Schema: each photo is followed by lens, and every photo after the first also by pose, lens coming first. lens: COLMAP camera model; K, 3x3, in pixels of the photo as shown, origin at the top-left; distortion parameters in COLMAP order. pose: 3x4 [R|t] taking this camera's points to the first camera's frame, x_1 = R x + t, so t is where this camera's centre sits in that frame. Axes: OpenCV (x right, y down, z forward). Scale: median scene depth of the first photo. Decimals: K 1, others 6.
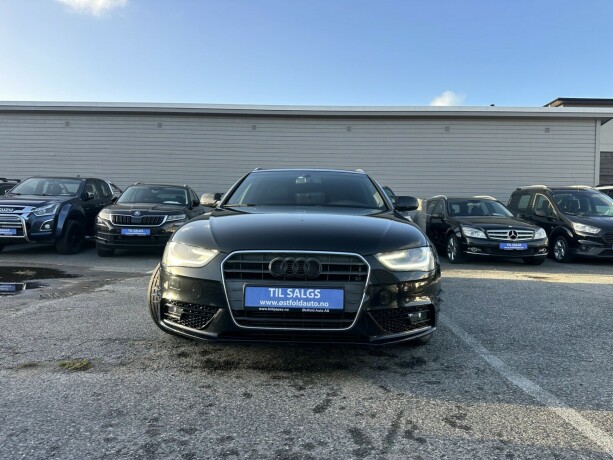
lens RADIAL K [[415.7, 0, 306.5], [0, 415.7, 230.0], [0, 0, 1]] dist [0.050344, -0.069496]
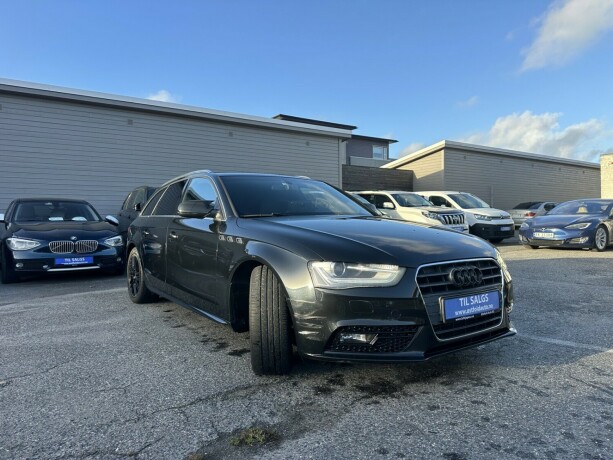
lens RADIAL K [[415.7, 0, 306.5], [0, 415.7, 230.0], [0, 0, 1]] dist [0.050344, -0.069496]
pose [[0.813686, -0.037433, 0.580098, -0.976043], [0.037963, 0.999216, 0.011228, -0.053433], [-0.580063, 0.012886, 0.814469, 0.373265]]
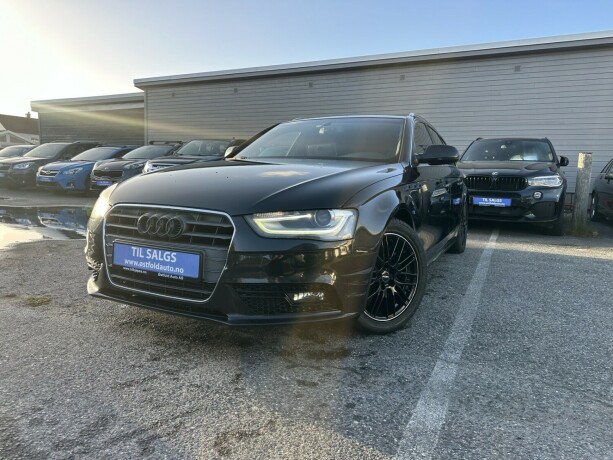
lens RADIAL K [[415.7, 0, 306.5], [0, 415.7, 230.0], [0, 0, 1]] dist [0.050344, -0.069496]
pose [[0.905858, 0.060762, -0.419201, 0.628097], [-0.020415, 0.994770, 0.100076, 0.004538], [0.423090, -0.082097, 0.902361, 0.336336]]
